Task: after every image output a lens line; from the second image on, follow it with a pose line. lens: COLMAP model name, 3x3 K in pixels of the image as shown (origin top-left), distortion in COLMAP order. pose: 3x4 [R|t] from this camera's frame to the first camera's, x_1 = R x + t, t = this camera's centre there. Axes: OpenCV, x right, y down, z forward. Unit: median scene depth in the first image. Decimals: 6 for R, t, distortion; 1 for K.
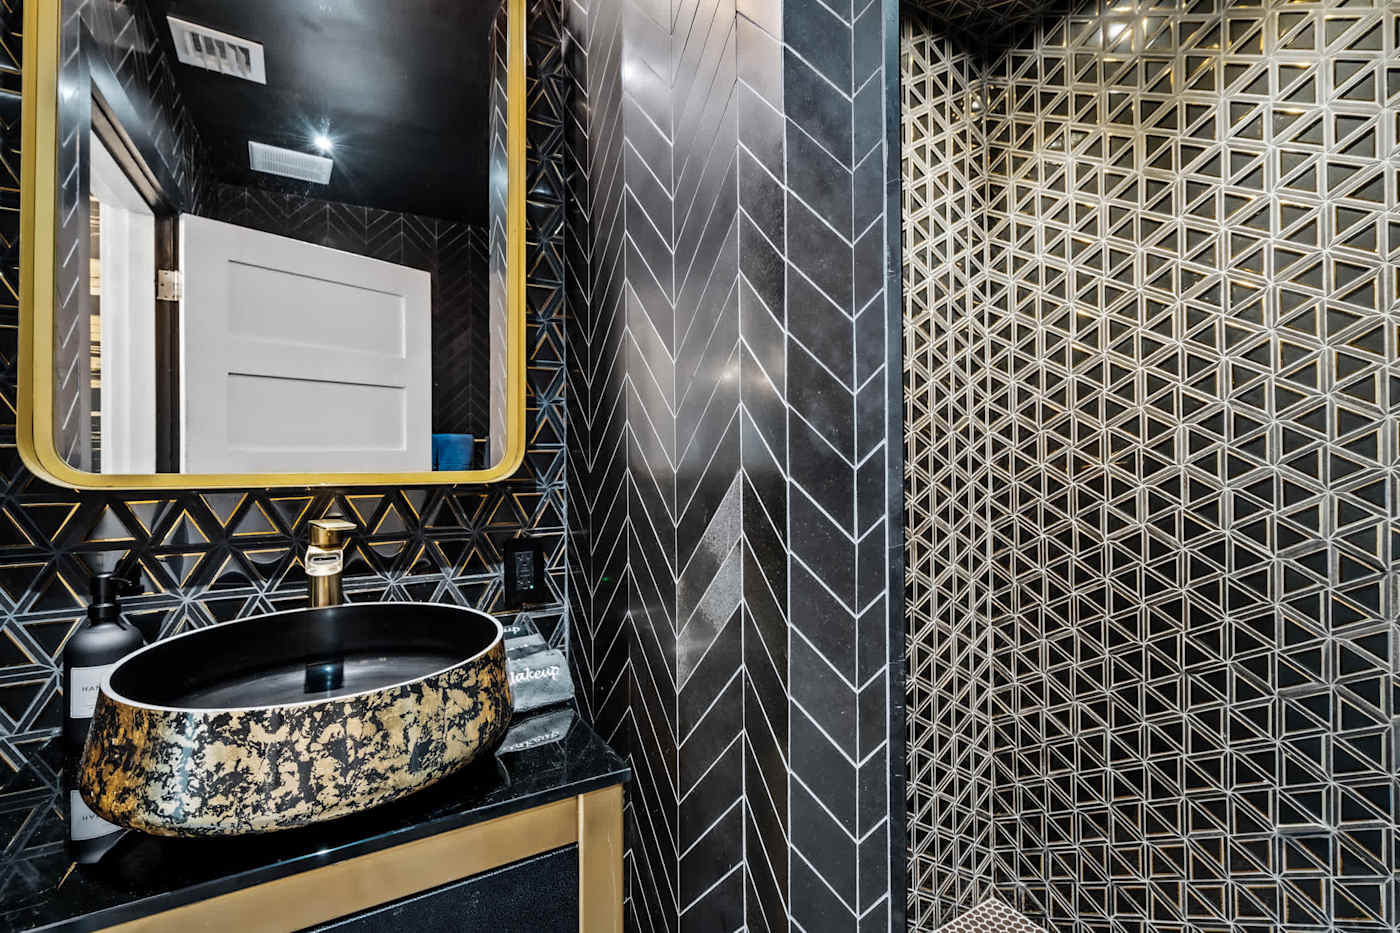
lens RADIAL K [[637.2, 0, 698.7], [0, 637.2, 439.7], [0, 0, 1]] dist [-0.002473, 0.001006]
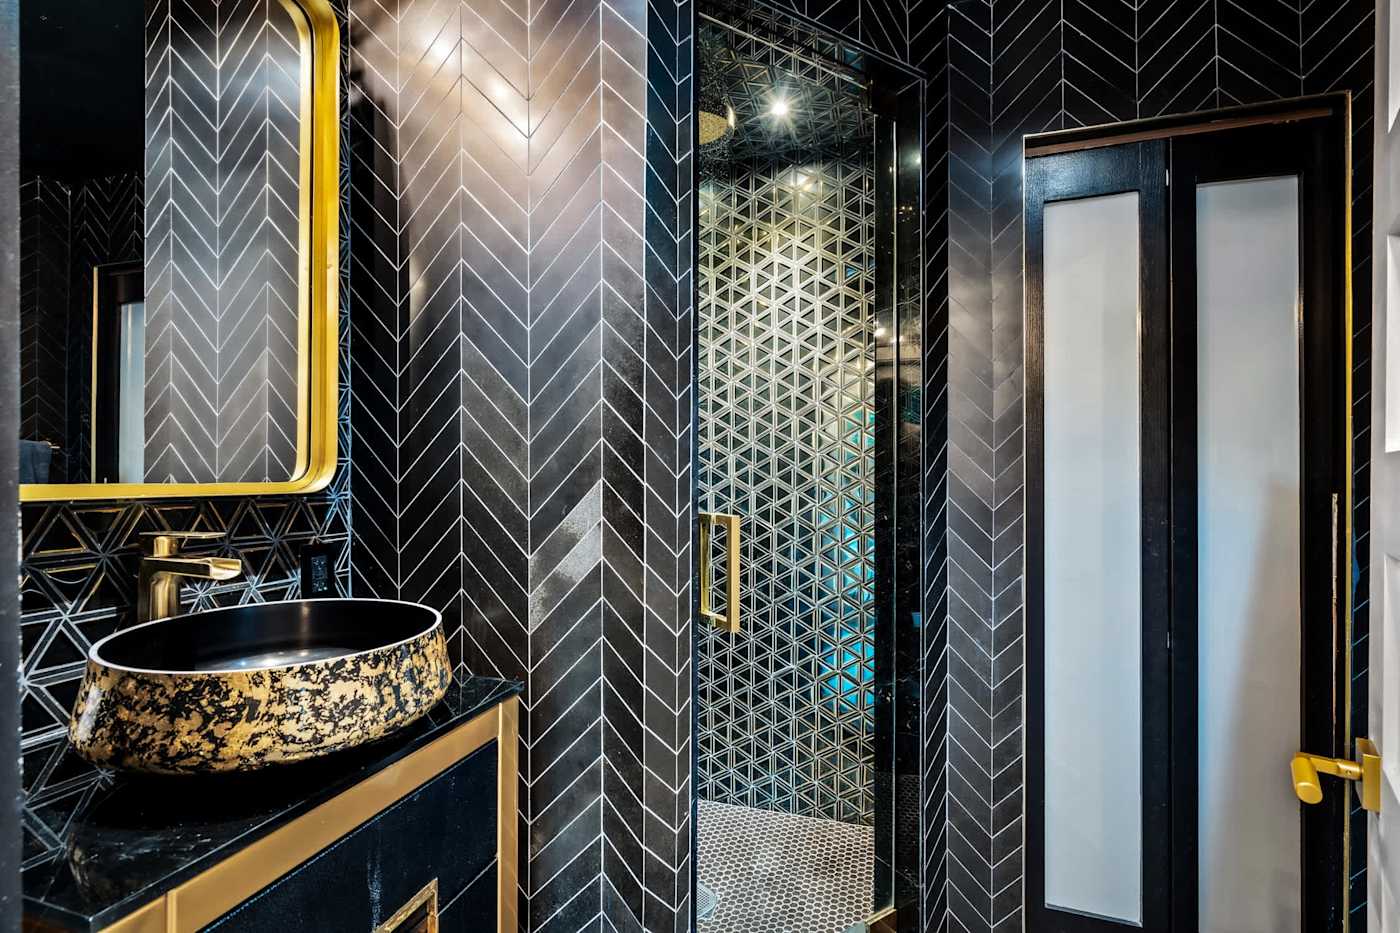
lens RADIAL K [[637.2, 0, 698.7], [0, 637.2, 439.7], [0, 0, 1]] dist [-0.002473, 0.001006]
pose [[0.743000, 0.042451, 0.667943, -0.551471], [-0.026355, 0.999068, -0.034180, -0.003589], [-0.668772, 0.007792, 0.743427, -0.253488]]
